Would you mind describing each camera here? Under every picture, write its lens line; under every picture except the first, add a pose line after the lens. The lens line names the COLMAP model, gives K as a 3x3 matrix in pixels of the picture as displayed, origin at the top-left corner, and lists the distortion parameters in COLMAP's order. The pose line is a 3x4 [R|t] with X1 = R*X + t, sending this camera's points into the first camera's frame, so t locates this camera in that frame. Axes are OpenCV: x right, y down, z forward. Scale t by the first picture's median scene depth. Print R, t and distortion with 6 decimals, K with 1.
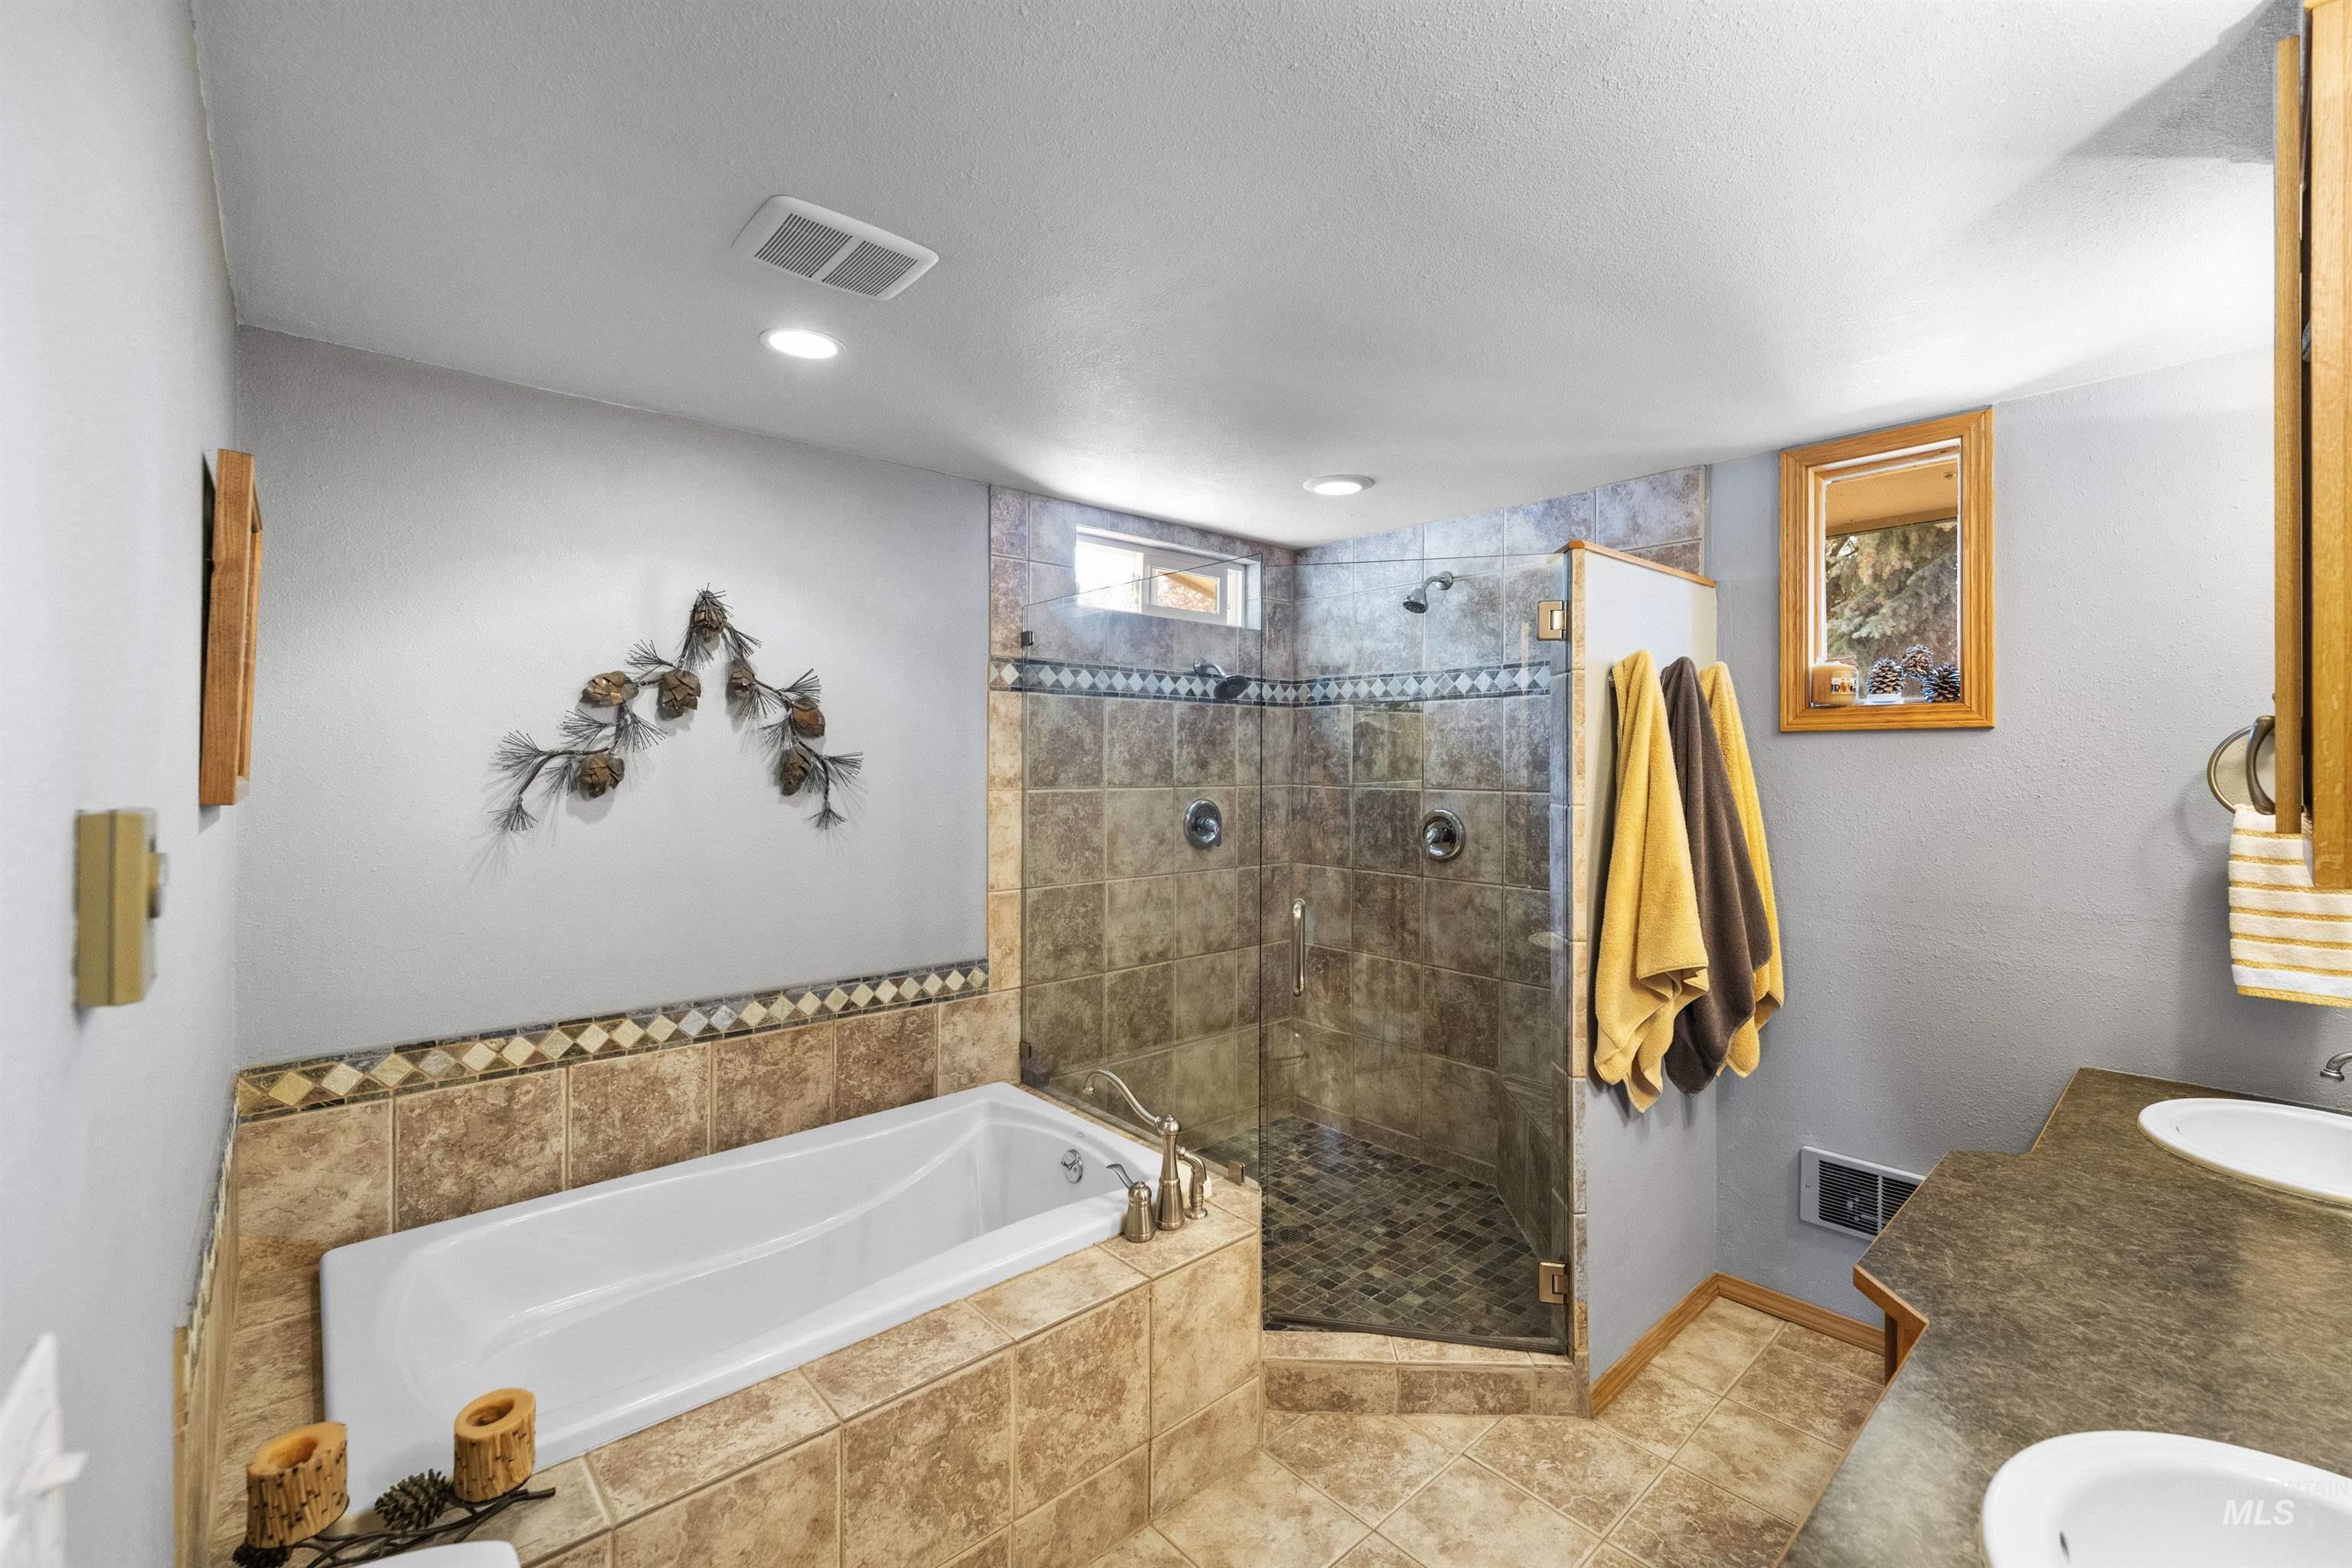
lens RADIAL K [[956.0, 0, 1182.0], [0, 956.0, 770.6], [0, 0, 1]] dist [-0.002224, 0.000897]
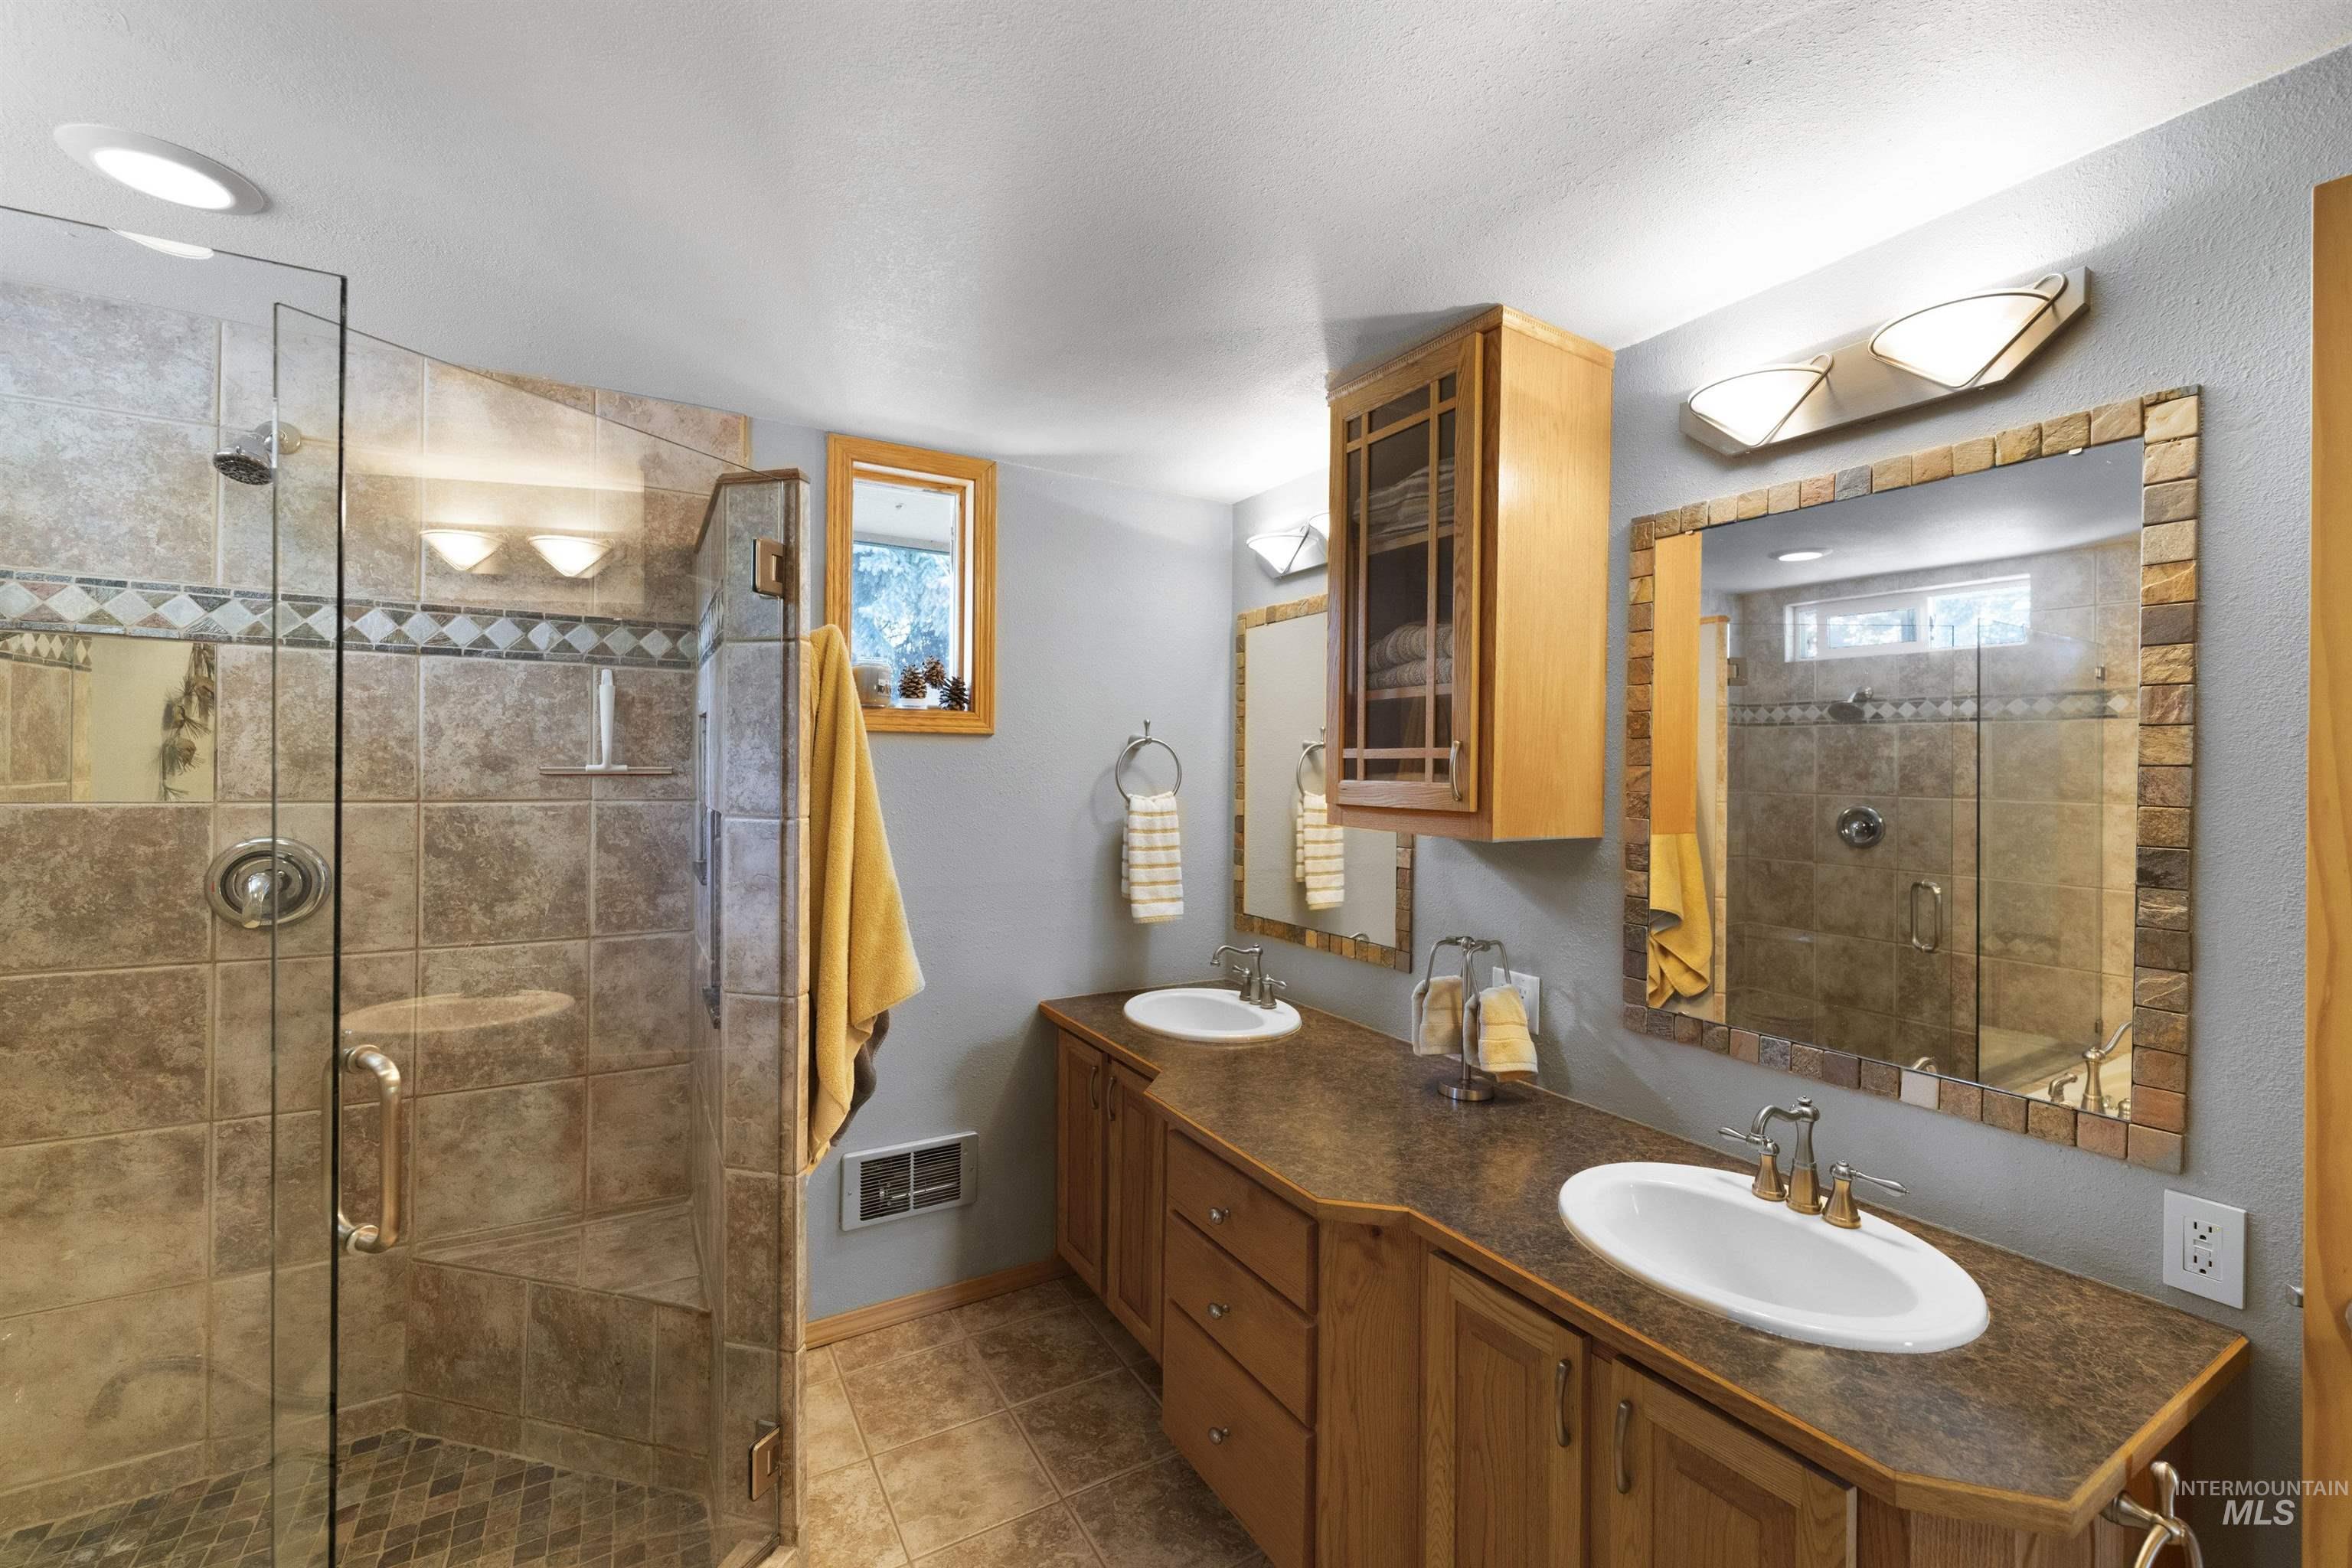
lens RADIAL K [[956.0, 0, 1167.4], [0, 956.0, 778.2], [0, 0, 1]] dist [-0.002224, 0.000897]
pose [[0.204831, -0.008063, 0.978764, -0.209205], [-0.002722, 0.999958, 0.008808, -0.001698], [-0.978794, -0.004468, 0.204801, 0.426353]]
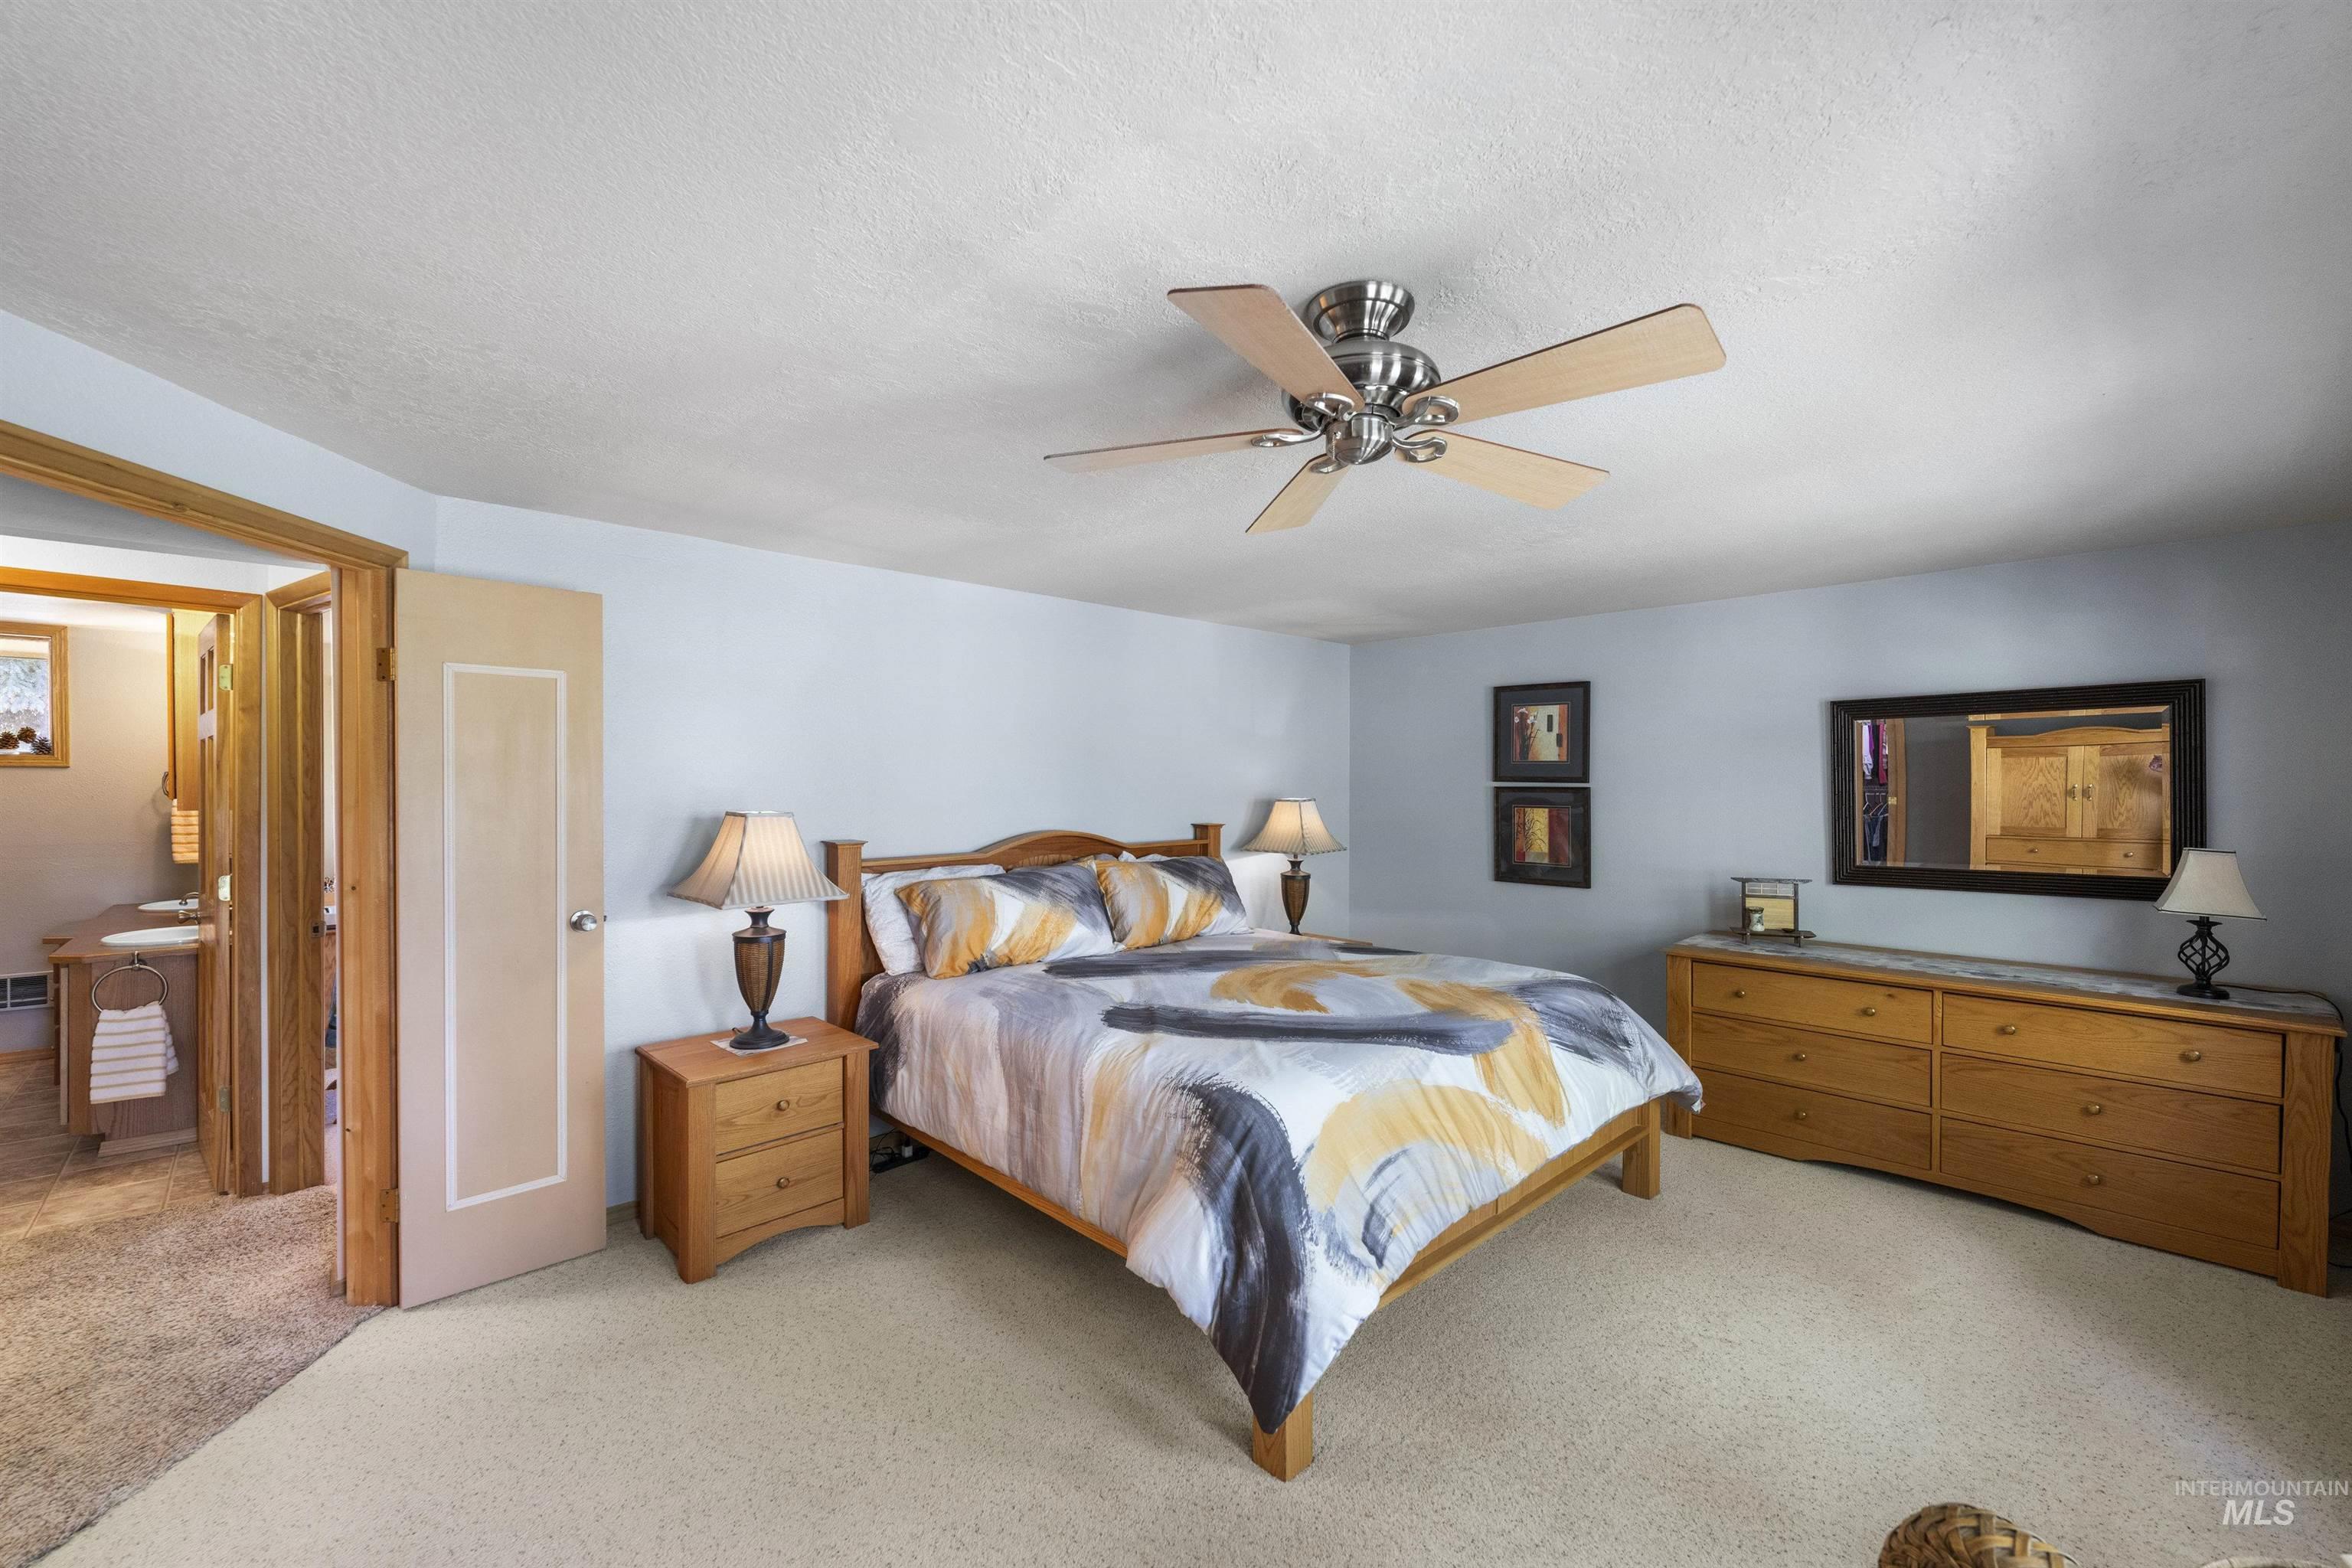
lens RADIAL K [[956.0, 0, 1172.4], [0, 956.0, 793.7], [0, 0, 1]] dist [-0.002224, 0.000897]
pose [[-0.039199, -0.015529, 0.999111, -1.207993], [0.005452, 0.999861, 0.015755, -0.002217], [-0.999217, 0.006065, -0.039109, -1.214976]]
